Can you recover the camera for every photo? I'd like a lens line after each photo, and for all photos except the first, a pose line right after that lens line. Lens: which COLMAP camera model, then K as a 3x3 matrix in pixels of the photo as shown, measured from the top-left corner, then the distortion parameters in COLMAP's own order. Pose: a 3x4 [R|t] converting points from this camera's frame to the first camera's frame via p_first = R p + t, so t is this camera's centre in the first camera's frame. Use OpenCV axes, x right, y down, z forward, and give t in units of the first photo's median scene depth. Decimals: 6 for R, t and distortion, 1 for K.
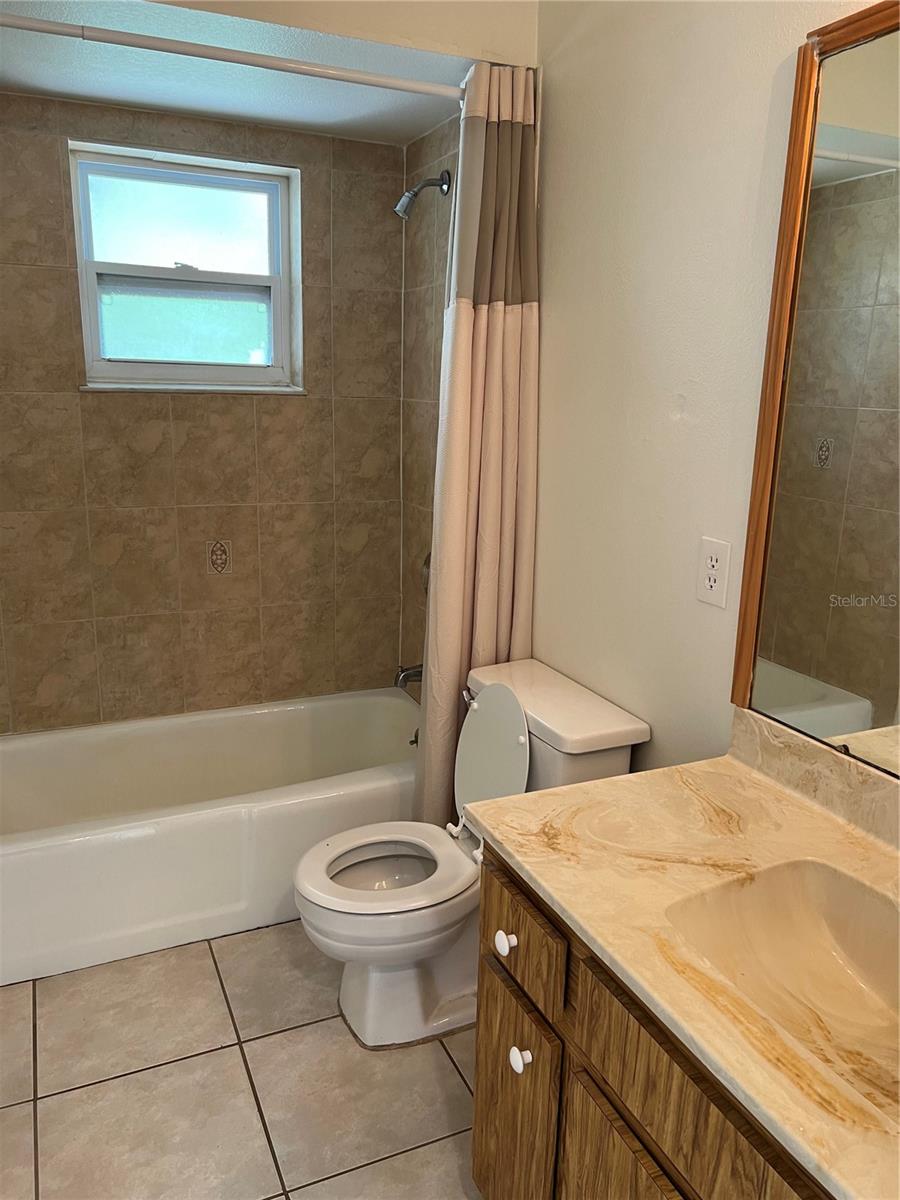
lens RADIAL K [[910.9, 0, 449.7], [0, 910.9, 604.7], [0, 0, 1]] dist [0.050832, -0.046414]
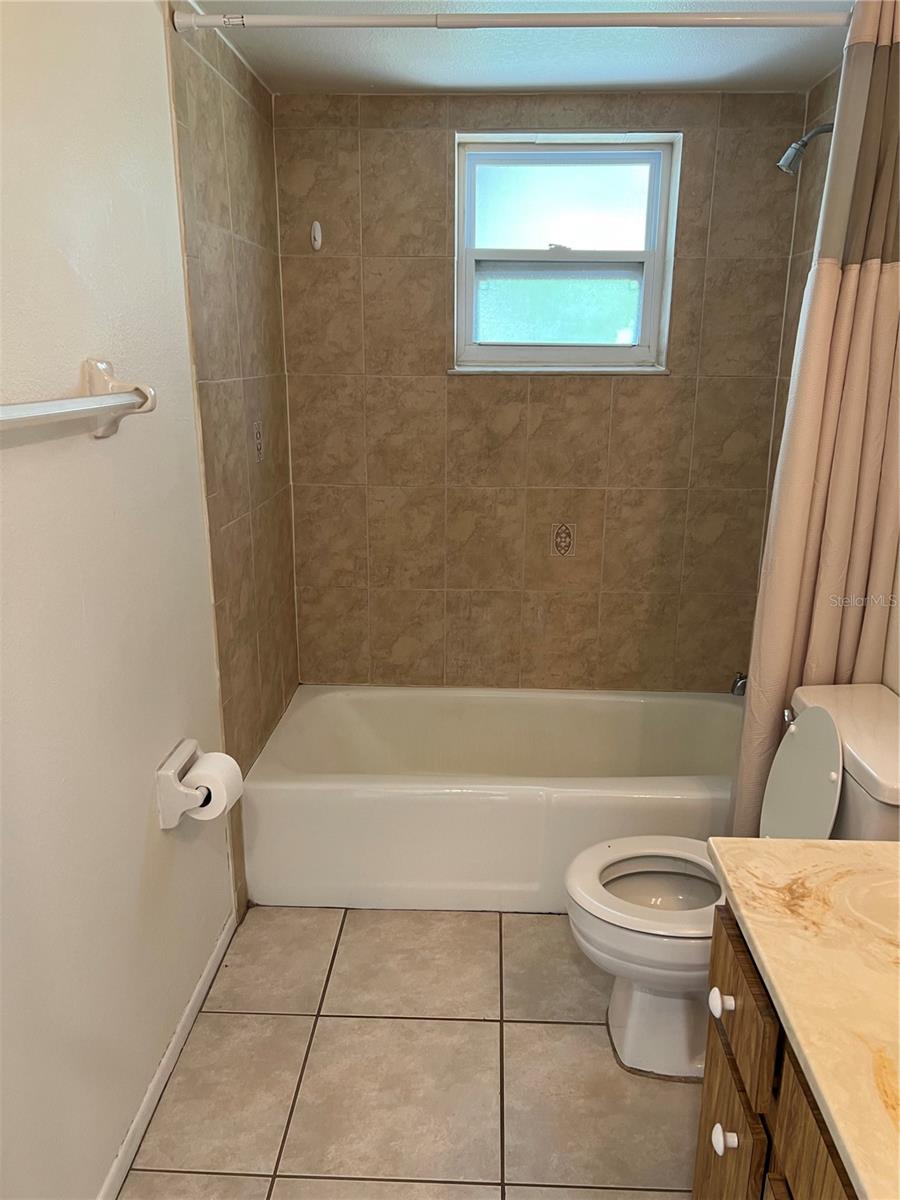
lens RADIAL K [[910.9, 0, 453.7], [0, 910.9, 609.1], [0, 0, 1]] dist [0.050832, -0.046414]
pose [[0.896011, 0.101459, -0.432285, 0.093068], [-0.092272, 0.994838, 0.042238, -0.008577], [0.434338, 0.002042, 0.900747, 0.056757]]
